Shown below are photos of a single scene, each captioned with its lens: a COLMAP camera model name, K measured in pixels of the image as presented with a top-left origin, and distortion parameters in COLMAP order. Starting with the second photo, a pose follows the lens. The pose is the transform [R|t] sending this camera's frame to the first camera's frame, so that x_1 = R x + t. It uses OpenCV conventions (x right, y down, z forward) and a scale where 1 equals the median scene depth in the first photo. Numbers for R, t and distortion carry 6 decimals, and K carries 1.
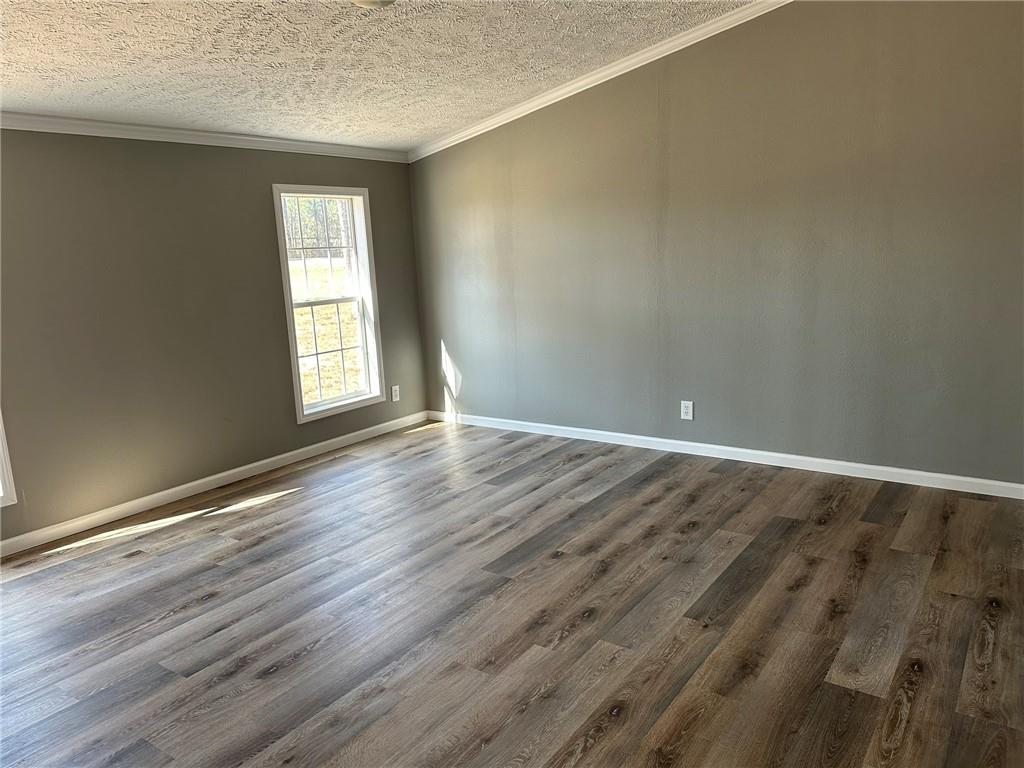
lens RADIAL K [[743.0, 0, 487.9], [0, 743.0, 393.5], [0, 0, 1]] dist [0.026734, -0.026626]
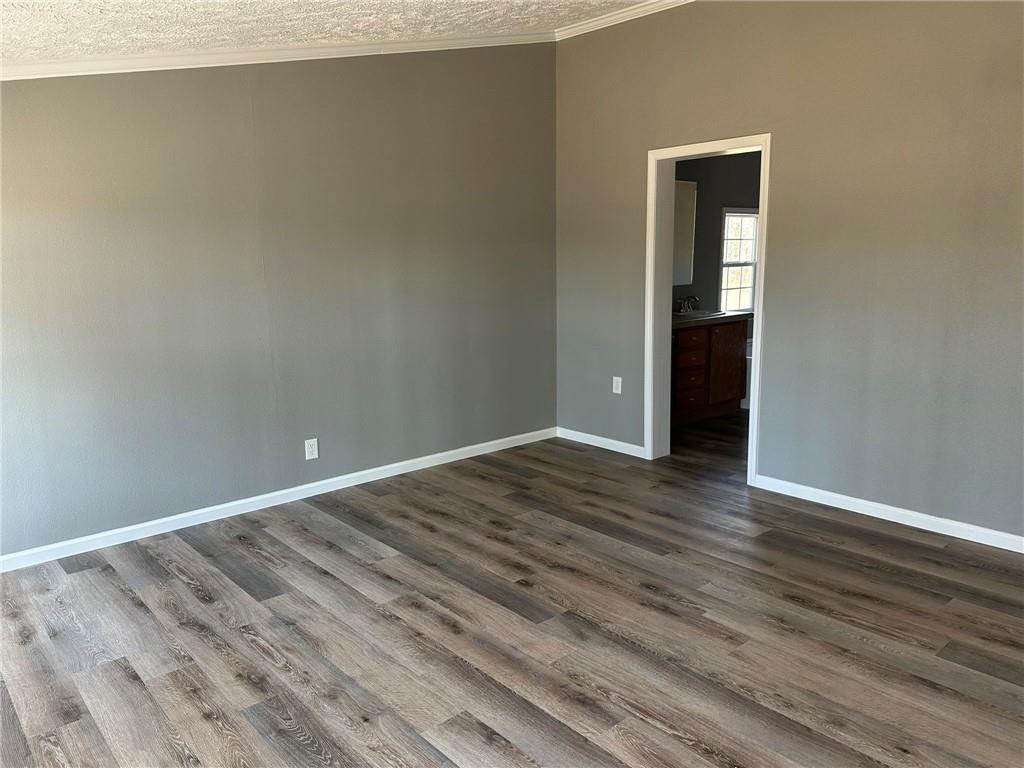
lens RADIAL K [[743.0, 0, 519.1], [0, 743.0, 386.1], [0, 0, 1]] dist [0.026734, -0.026626]
pose [[0.217442, -0.136897, 0.966426, -0.699011], [0.208547, 0.973768, 0.091015, -0.105182], [-0.953534, 0.181754, 0.240287, 0.634673]]
